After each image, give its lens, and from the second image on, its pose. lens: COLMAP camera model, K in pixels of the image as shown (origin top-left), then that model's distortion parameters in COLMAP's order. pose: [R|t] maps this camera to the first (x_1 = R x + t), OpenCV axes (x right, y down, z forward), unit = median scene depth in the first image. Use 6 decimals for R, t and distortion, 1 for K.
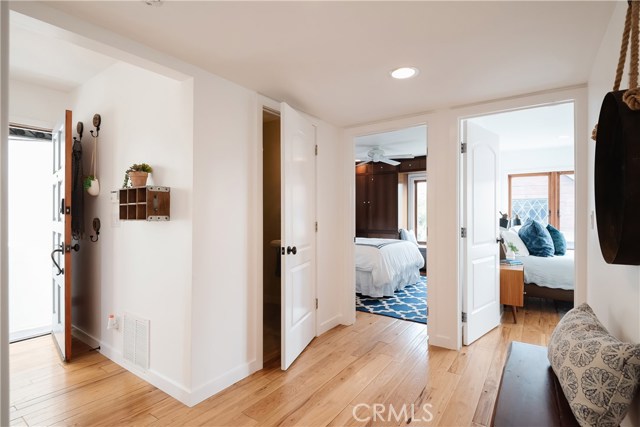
lens RADIAL K [[325.5, 0, 320.3], [0, 325.5, 214.0], [0, 0, 1]] dist [-0.003166, -0.005210]
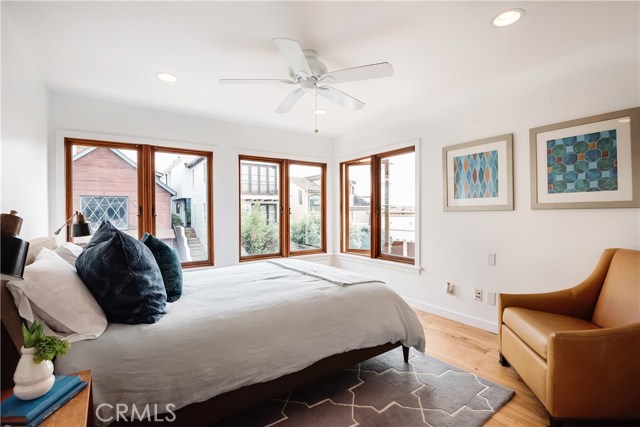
lens RADIAL K [[297.7, 0, 323.1], [0, 297.7, 212.5], [0, 0, 1]] dist [-0.022969, -0.005450]
pose [[0.356880, -0.010032, 0.934097, 0.369115], [0.011373, 0.999915, 0.006394, 0.001189], [-0.934081, 0.008342, 0.356963, 0.569574]]
